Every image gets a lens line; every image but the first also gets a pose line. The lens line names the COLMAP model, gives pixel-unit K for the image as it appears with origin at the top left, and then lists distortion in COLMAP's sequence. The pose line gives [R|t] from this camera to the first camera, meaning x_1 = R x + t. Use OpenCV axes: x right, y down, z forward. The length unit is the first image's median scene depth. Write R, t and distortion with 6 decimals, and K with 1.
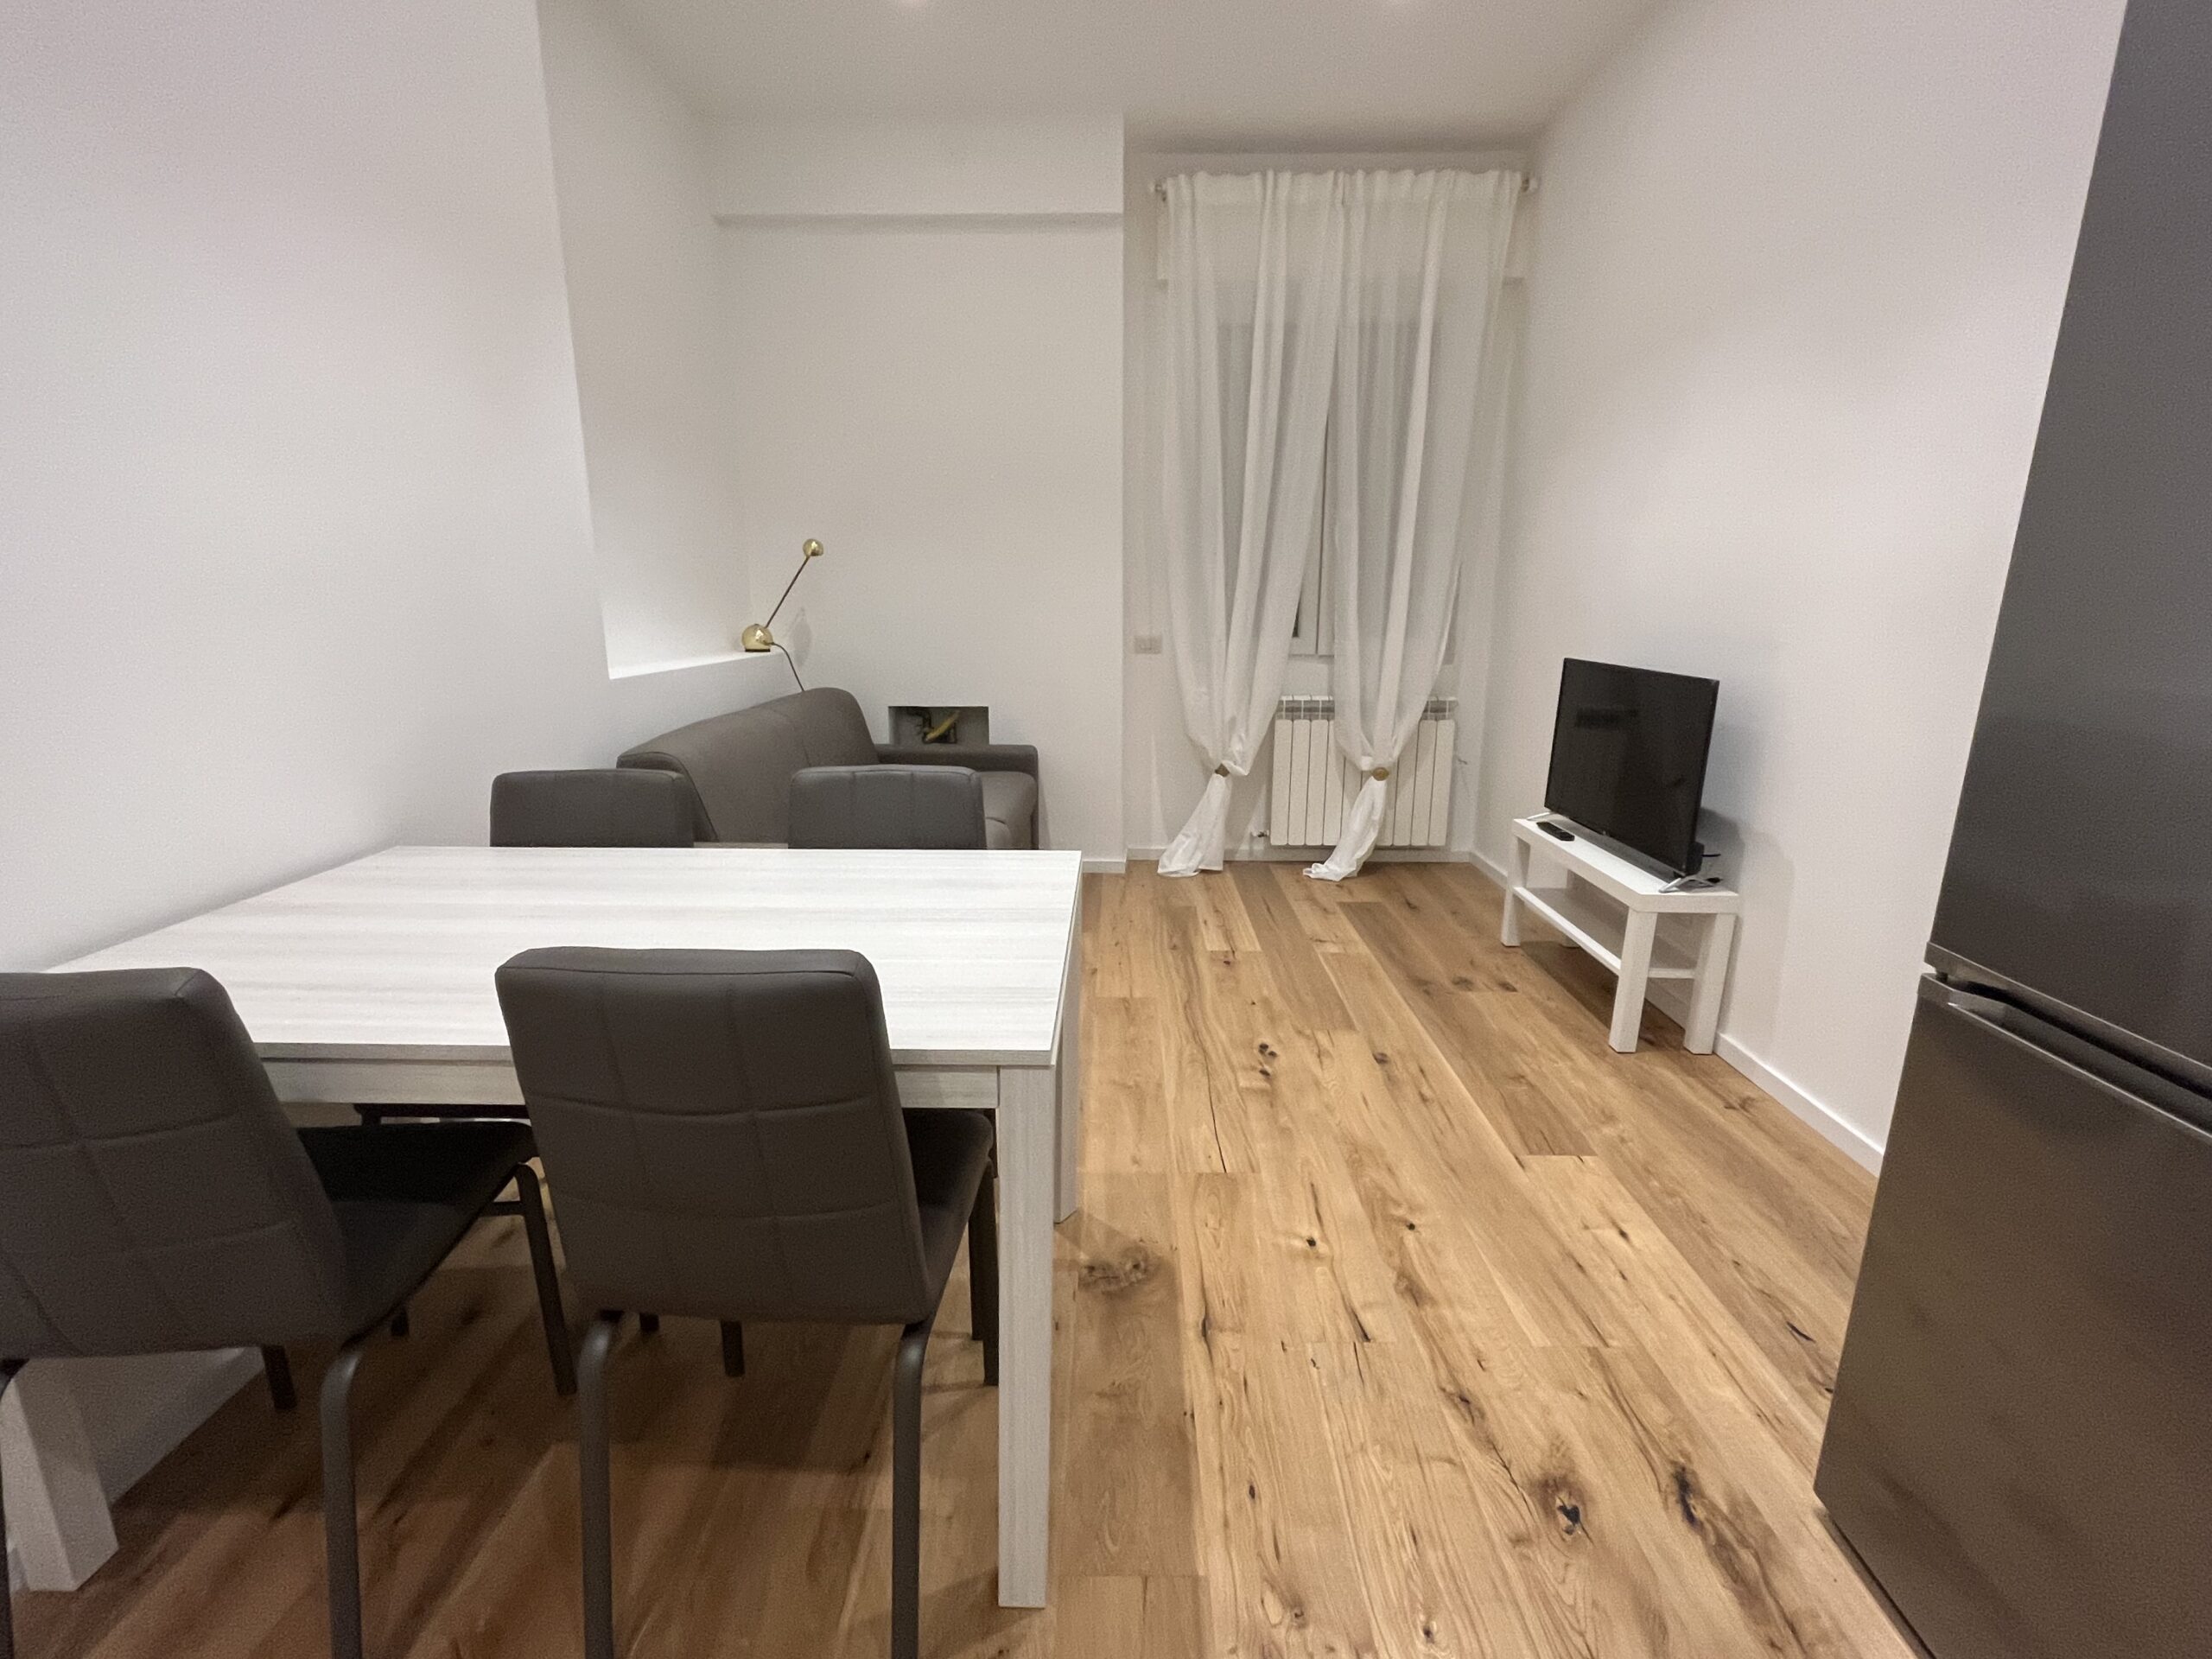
lens RADIAL K [[1017.4, 0, 1103.3], [0, 1017.4, 831.4], [0, 0, 1]] dist [-0.003207, -0.000708]
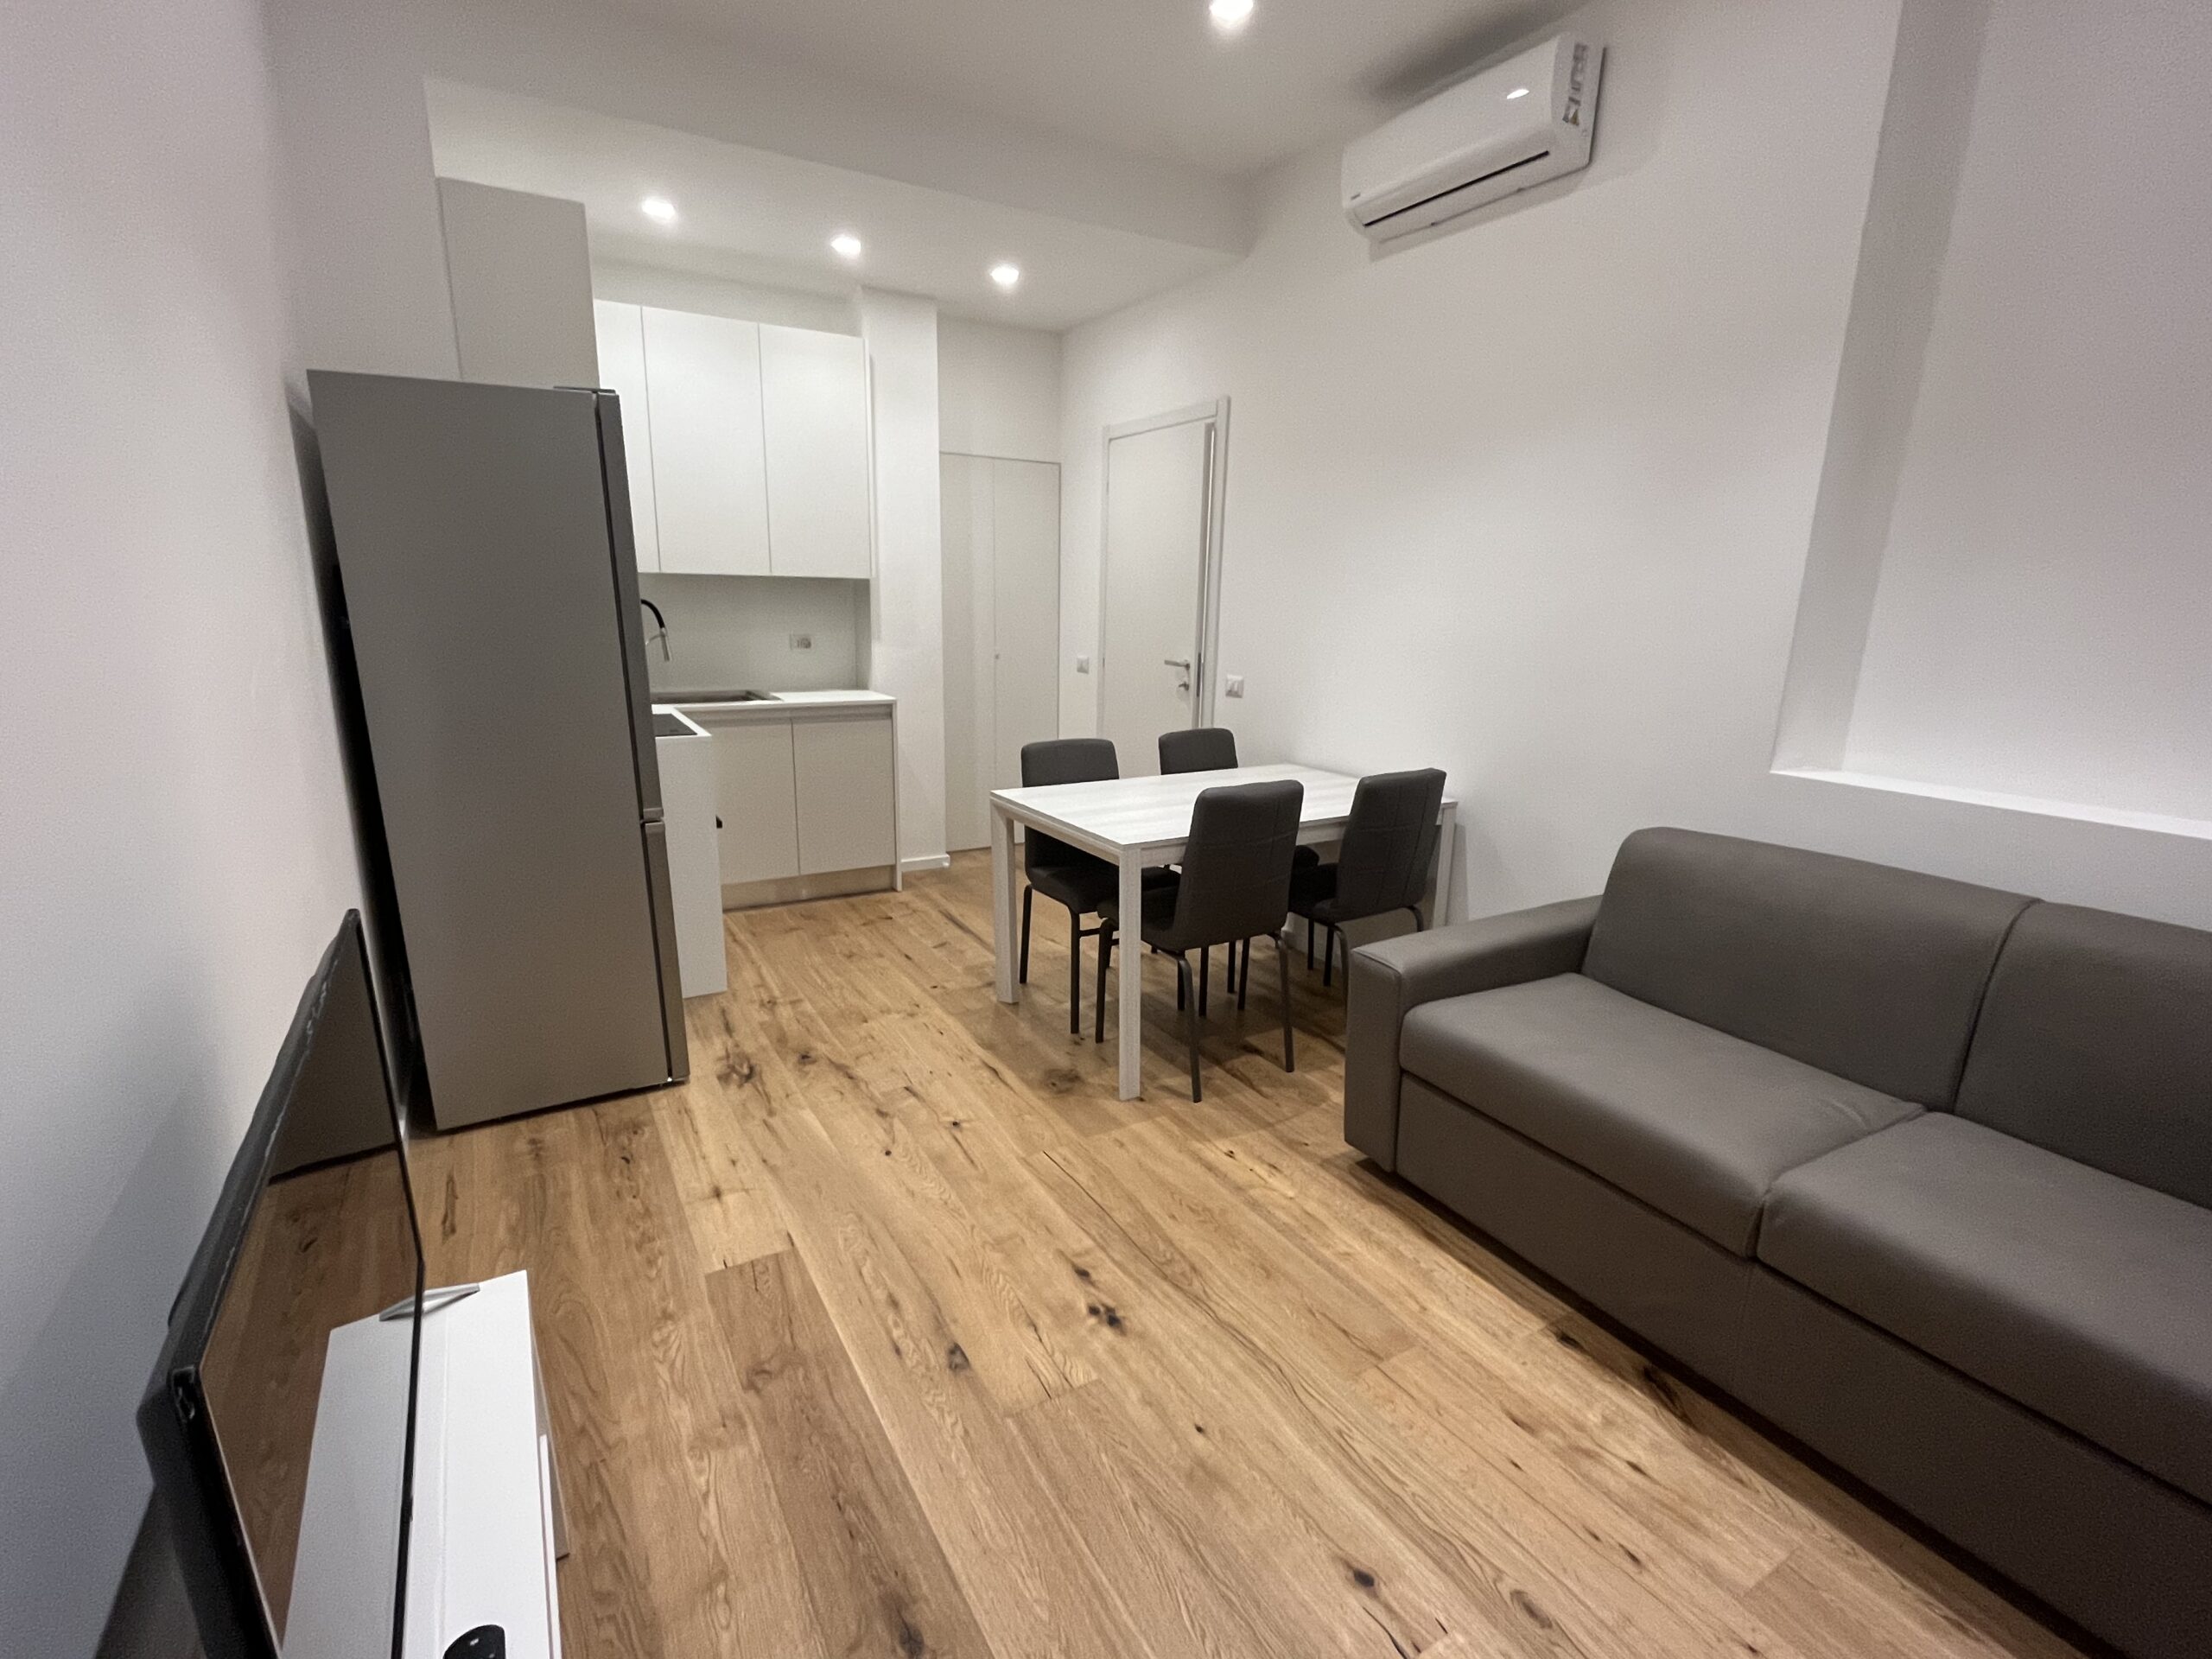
lens RADIAL K [[1017.4, 0, 1105.0], [0, 1017.4, 827.7], [0, 0, 1]] dist [-0.003207, -0.000708]
pose [[-0.850362, 0.102356, -0.516147, 0.490961], [-0.137544, 0.903558, 0.405789, -0.387033], [0.507904, 0.416061, -0.754273, 1.376779]]
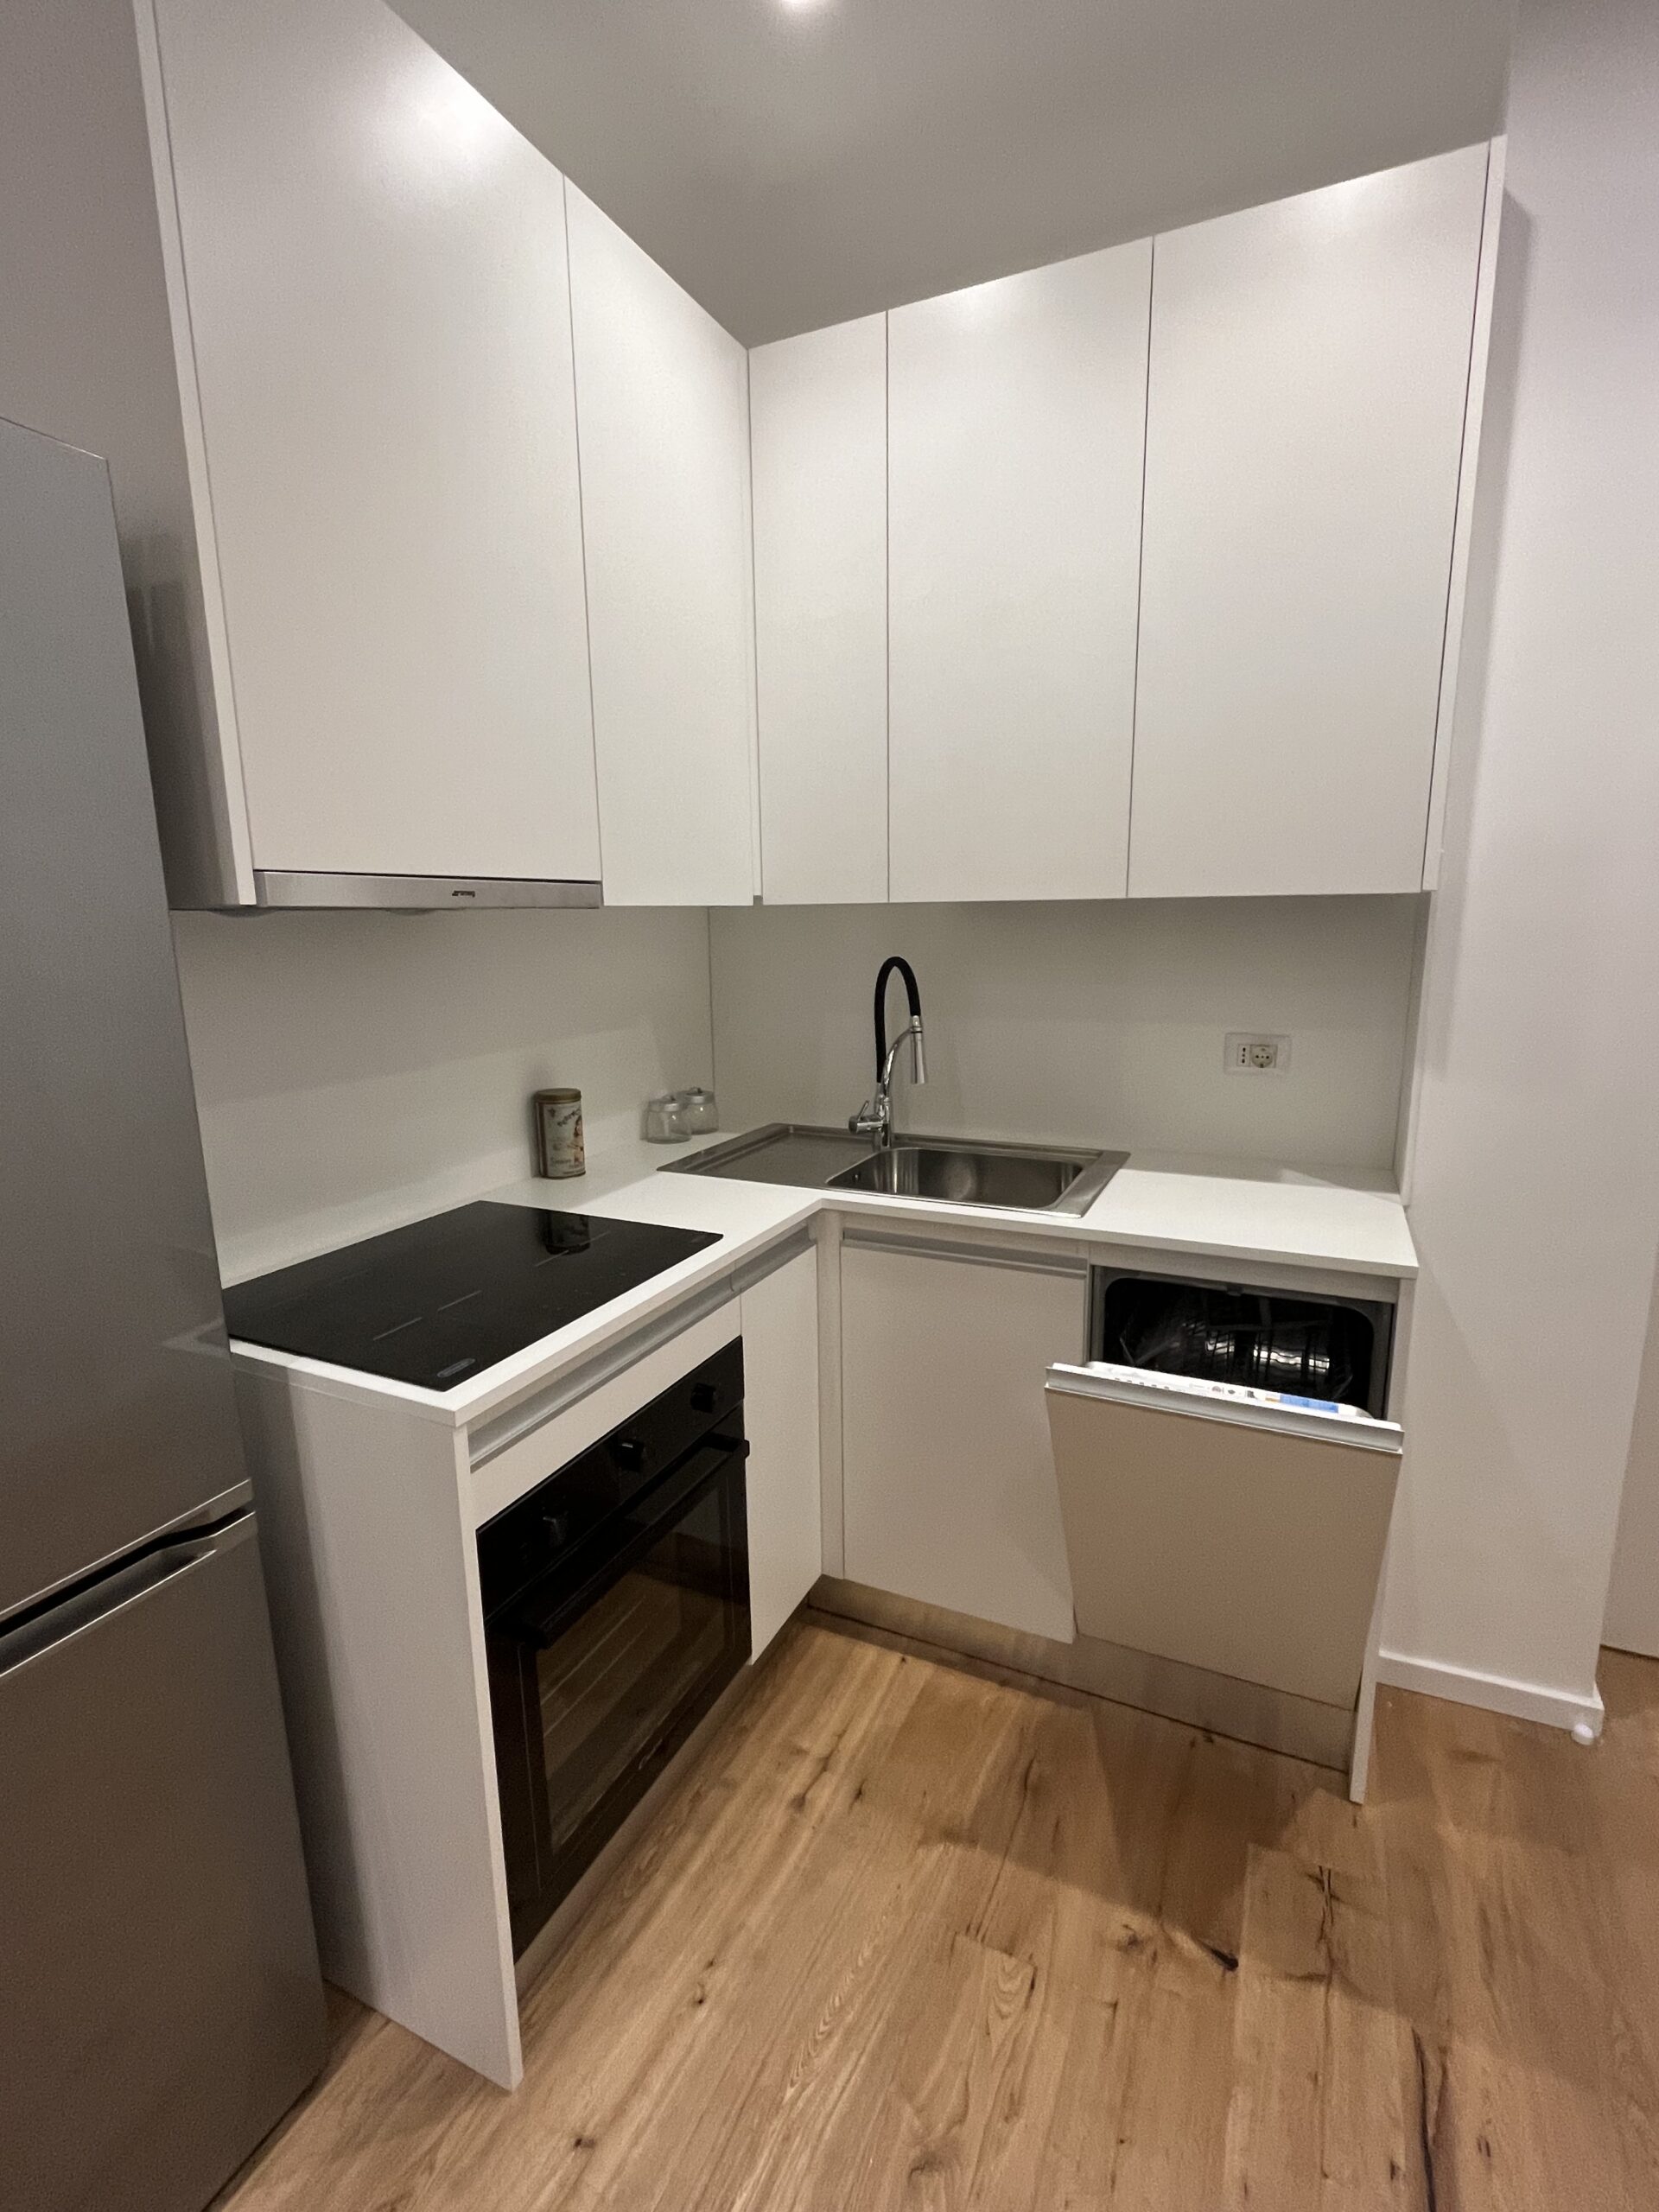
lens RADIAL K [[1017.4, 0, 825.6], [0, 1017.4, 1109.5], [0, 0, 1]] dist [-0.003207, -0.000708]
pose [[-0.911615, -0.063562, 0.406100, -0.017862], [0.105420, 0.918773, 0.380452, -0.167005], [-0.397296, 0.389637, -0.830867, 0.409151]]
